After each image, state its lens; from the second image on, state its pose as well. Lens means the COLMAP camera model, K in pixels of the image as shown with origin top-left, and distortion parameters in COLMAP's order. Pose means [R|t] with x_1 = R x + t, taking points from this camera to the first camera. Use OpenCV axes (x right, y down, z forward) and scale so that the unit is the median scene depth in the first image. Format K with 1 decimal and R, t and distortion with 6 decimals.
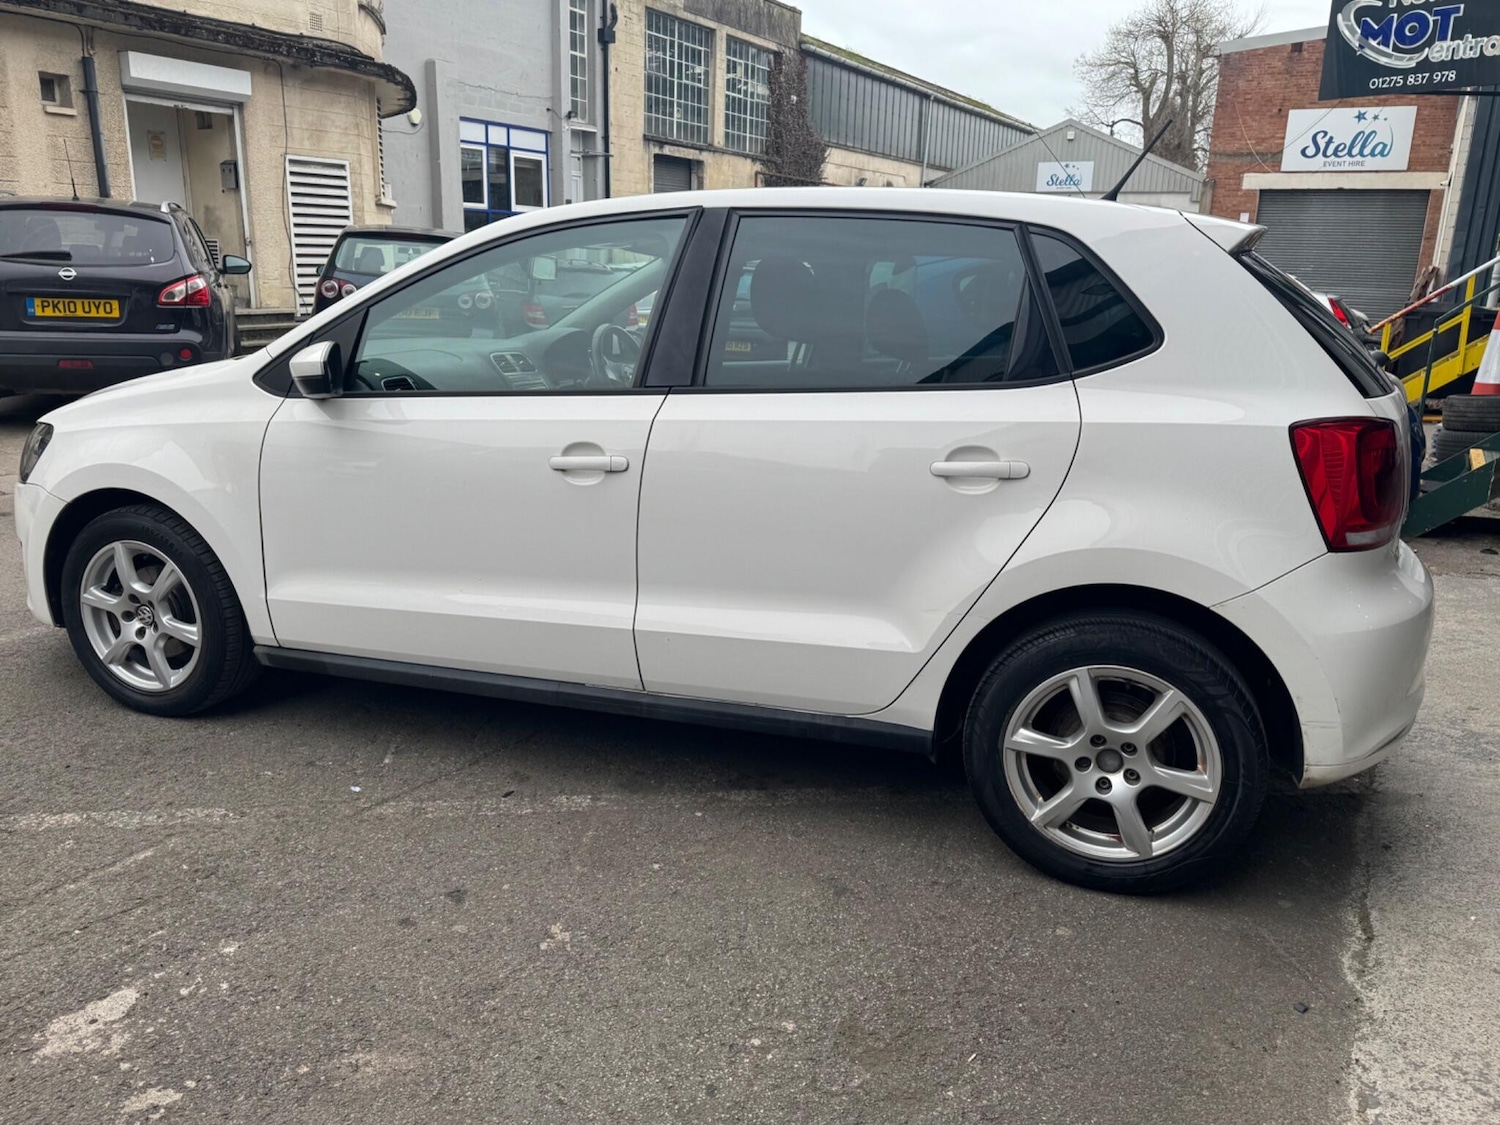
lens RADIAL K [[1144.0, 0, 748.2], [0, 1144.0, 558.0], [0, 0, 1]] dist [0.034847, -0.037619]
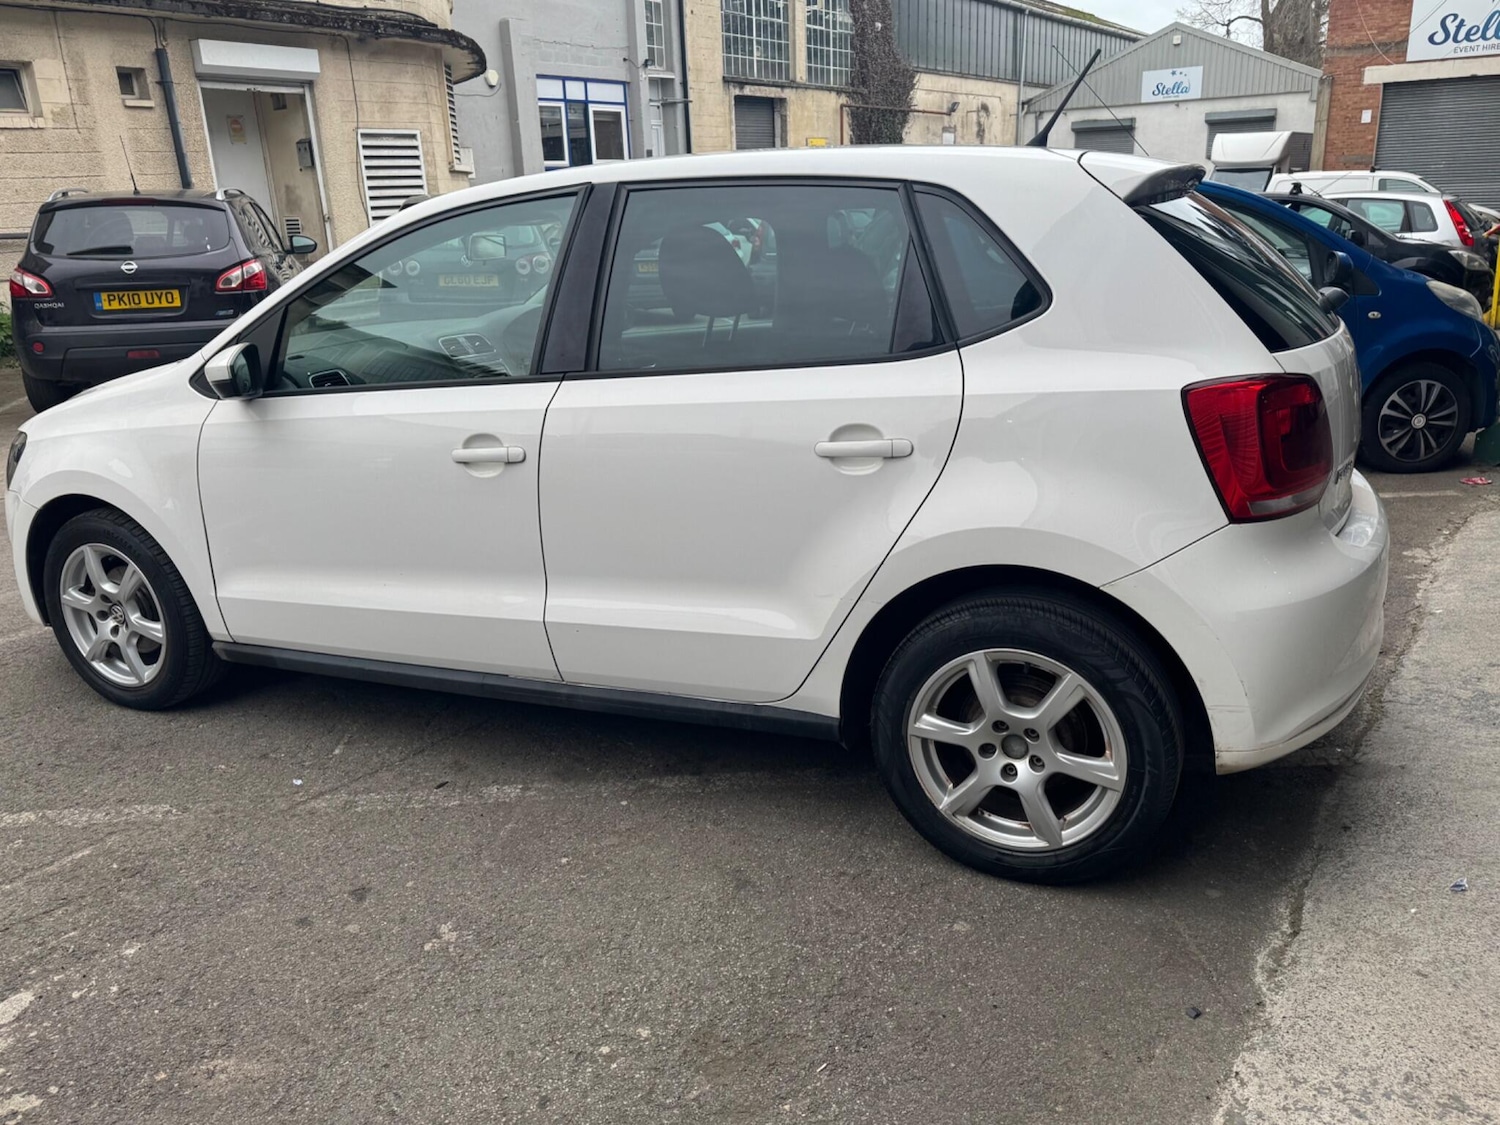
lens RADIAL K [[1144.0, 0, 747.0], [0, 1144.0, 552.4], [0, 0, 1]] dist [0.034847, -0.037619]
pose [[0.993812, -0.037165, -0.104676, 0.168232], [0.041864, 0.998195, 0.043065, -0.029880], [0.102886, -0.047180, 0.993574, 0.033240]]
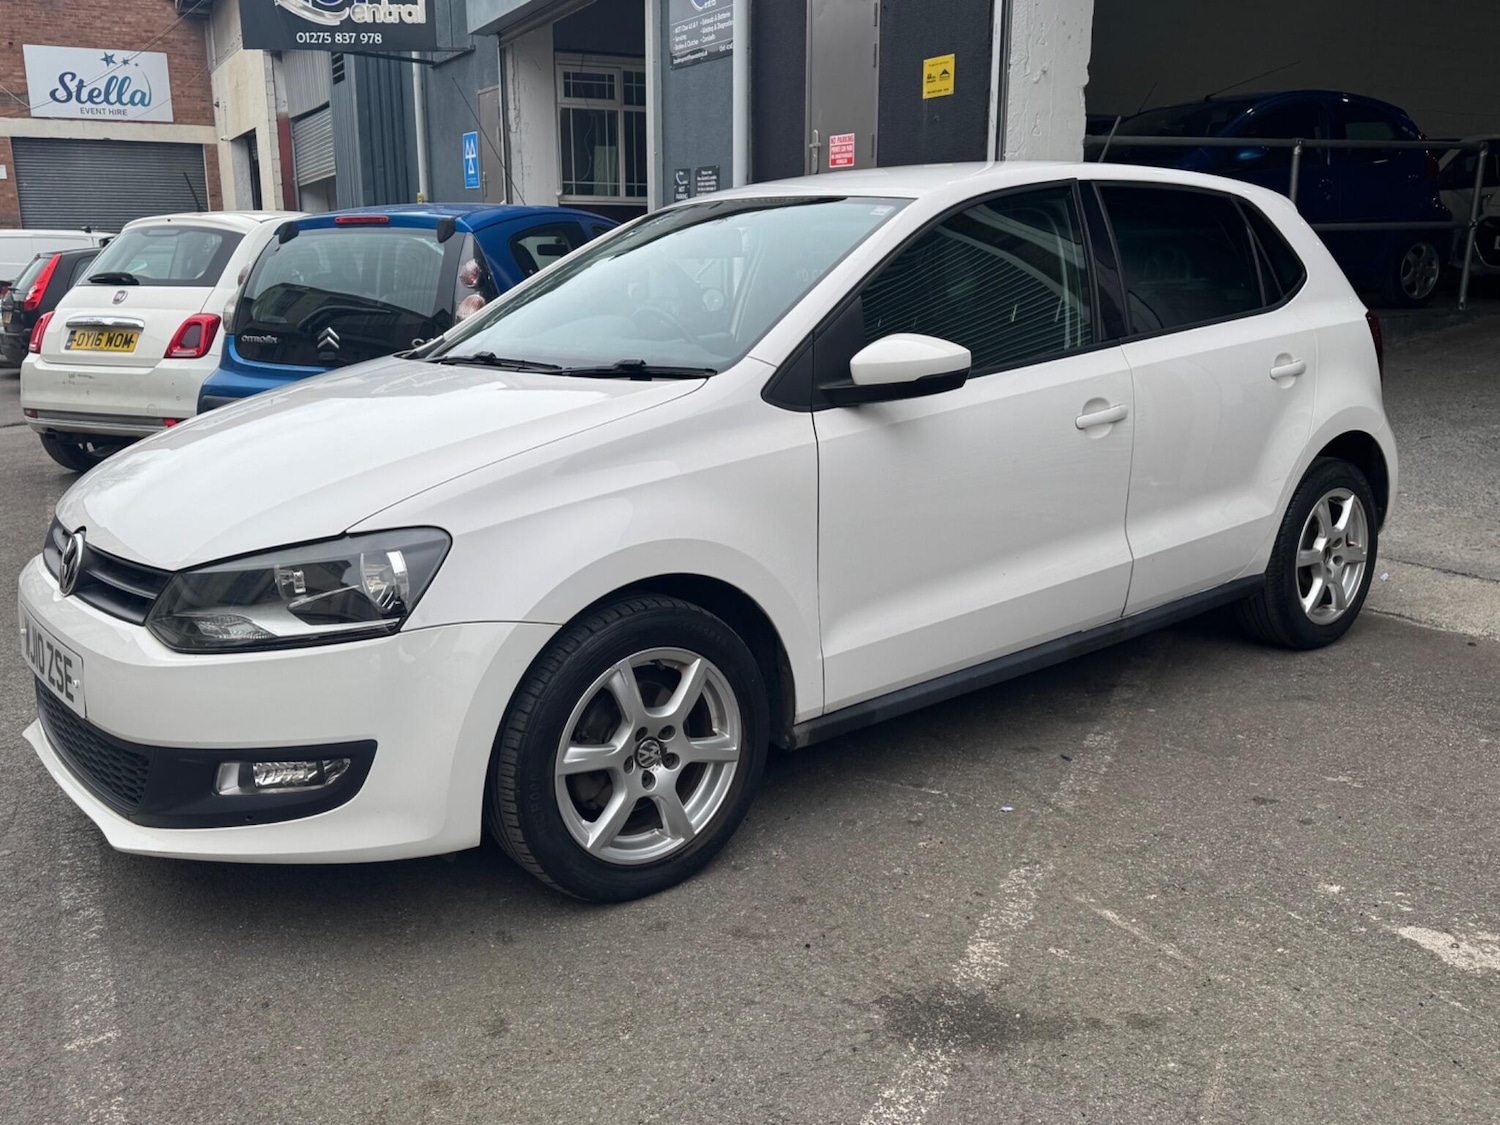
lens RADIAL K [[1312.5, 0, 750.0], [0, 1312.5, 552.5], [0, 0, 1]] dist [0.054674, -0.068666]
pose [[0.536020, -0.223569, 0.814064, -1.244134], [0.228610, 0.966706, 0.114961, -0.163247], [-0.812662, 0.124482, 0.569284, 0.533687]]
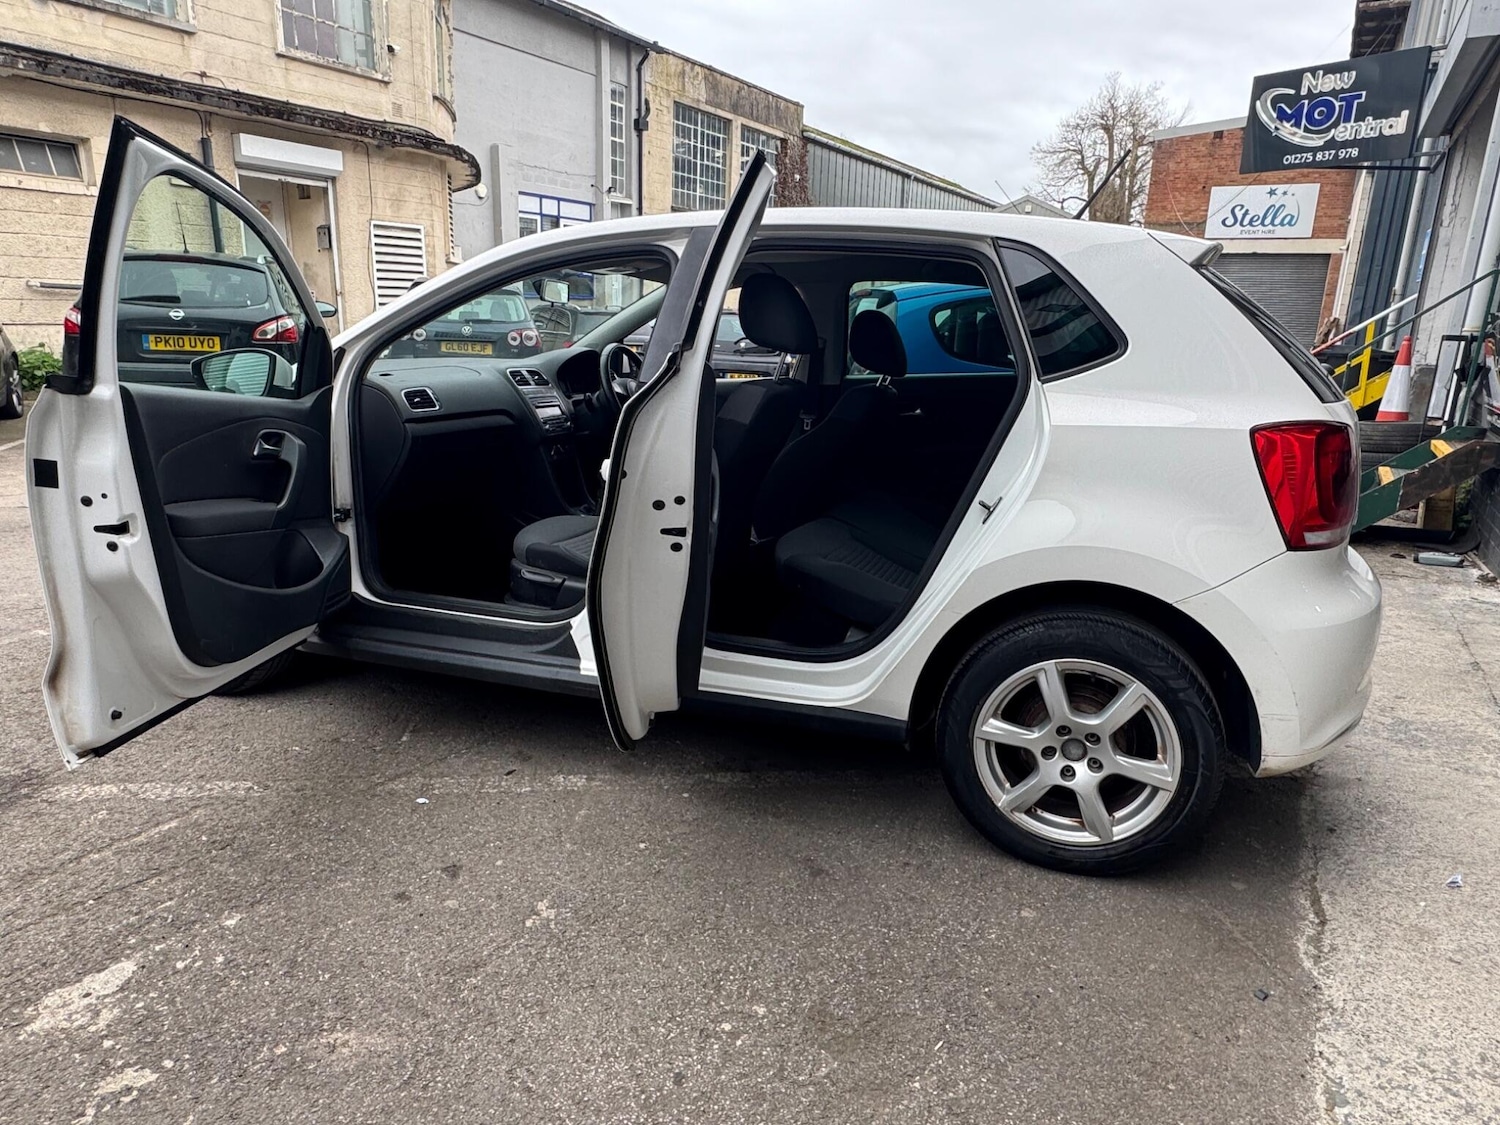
lens RADIAL K [[948.2, 0, 740.1], [0, 948.2, 558.6], [0, 0, 1]] dist [-0.007943, 0.007430]
pose [[0.999791, 0.006510, -0.019382, 0.022012], [-0.006532, 0.999978, -0.001094, 0.004508], [0.019374, 0.001220, 0.999812, 0.109191]]
